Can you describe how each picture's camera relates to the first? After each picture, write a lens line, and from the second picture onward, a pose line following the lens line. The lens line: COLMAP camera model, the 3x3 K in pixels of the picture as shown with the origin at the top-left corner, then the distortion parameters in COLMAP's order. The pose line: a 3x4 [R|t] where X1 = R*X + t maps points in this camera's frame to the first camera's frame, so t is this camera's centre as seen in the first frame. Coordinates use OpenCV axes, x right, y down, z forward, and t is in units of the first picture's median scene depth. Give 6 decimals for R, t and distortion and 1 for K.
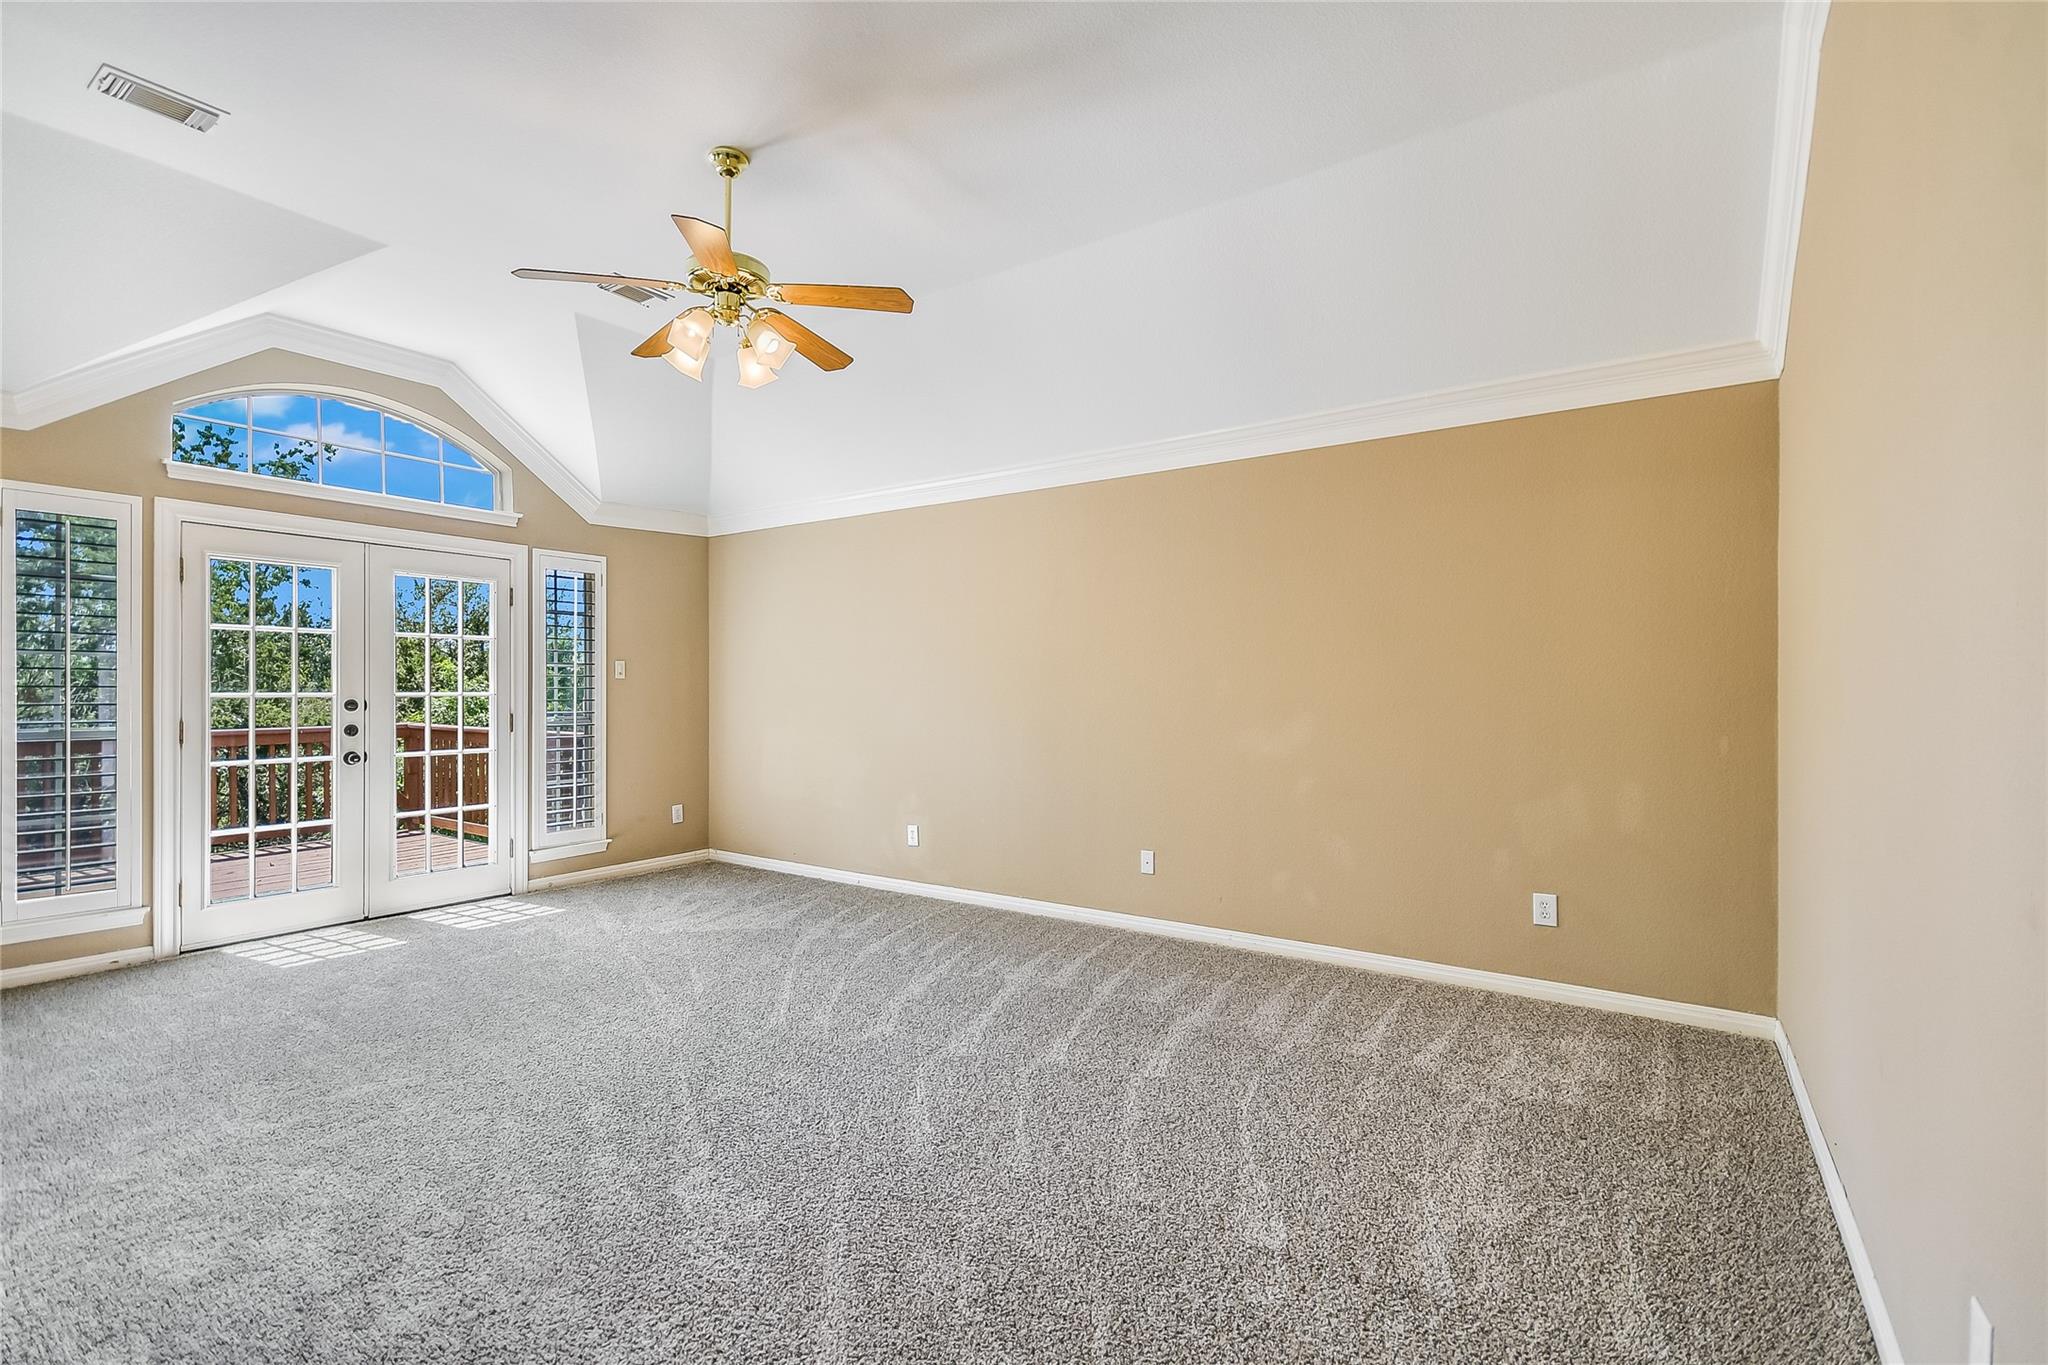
lens RADIAL K [[893.1, 0, 1024.0], [0, 893.1, 682.5], [0, 0, 1]] dist [0.002243, 0.000266]
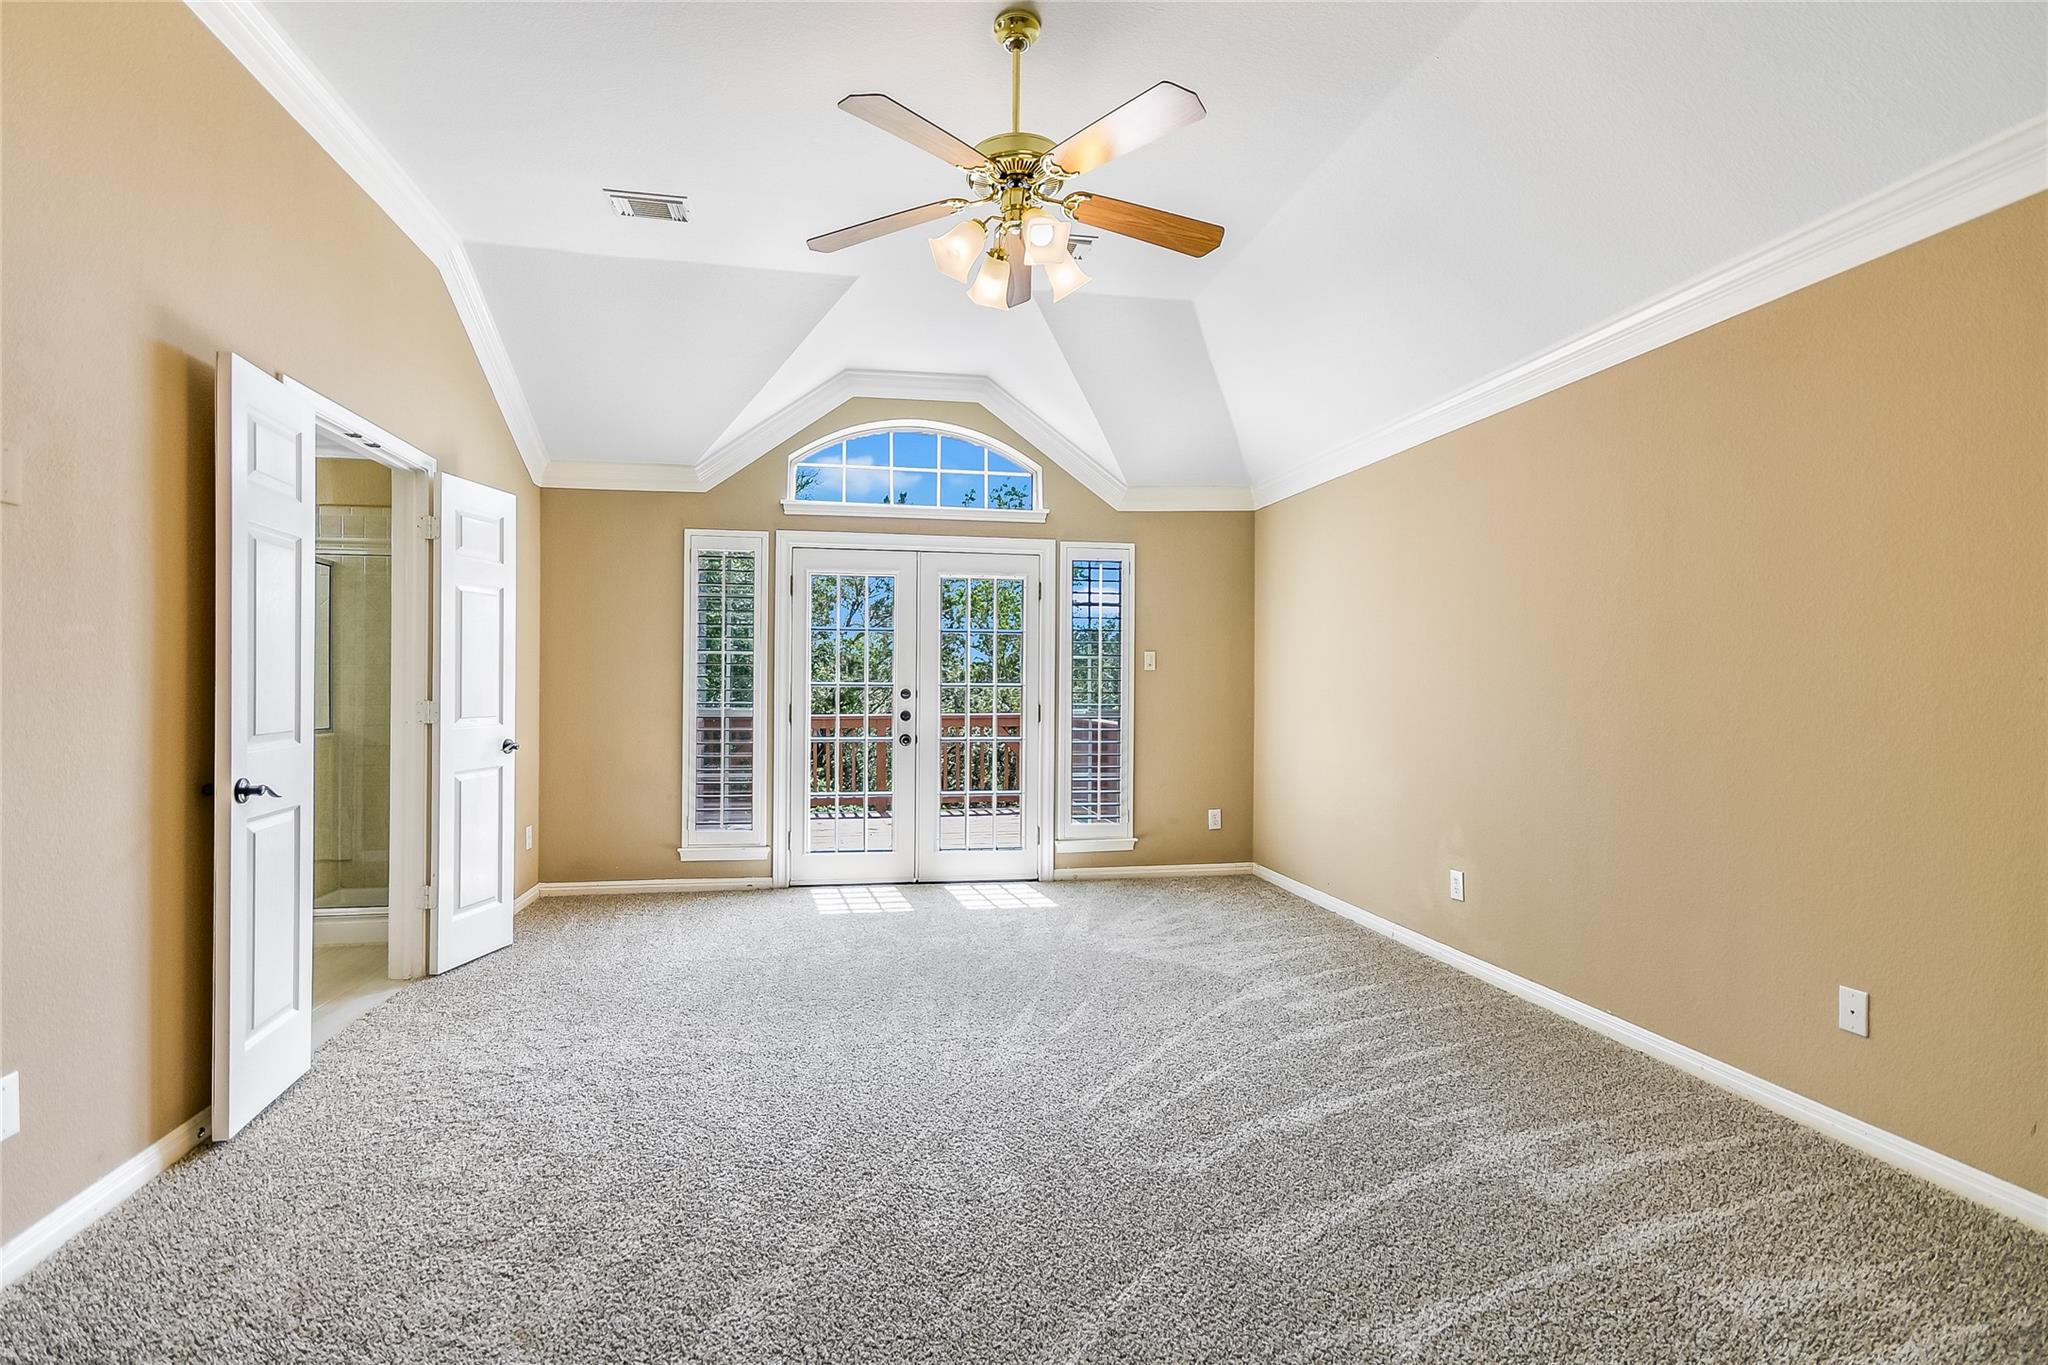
lens RADIAL K [[910.7, 0, 997.3], [0, 910.7, 673.9], [0, 0, 1]] dist [-0.003539, 0.000425]
pose [[0.699028, -0.006016, -0.715069, 0.166372], [0.000385, 0.999968, -0.008036, 0.009657], [0.715094, 0.005341, 0.699008, 0.271533]]
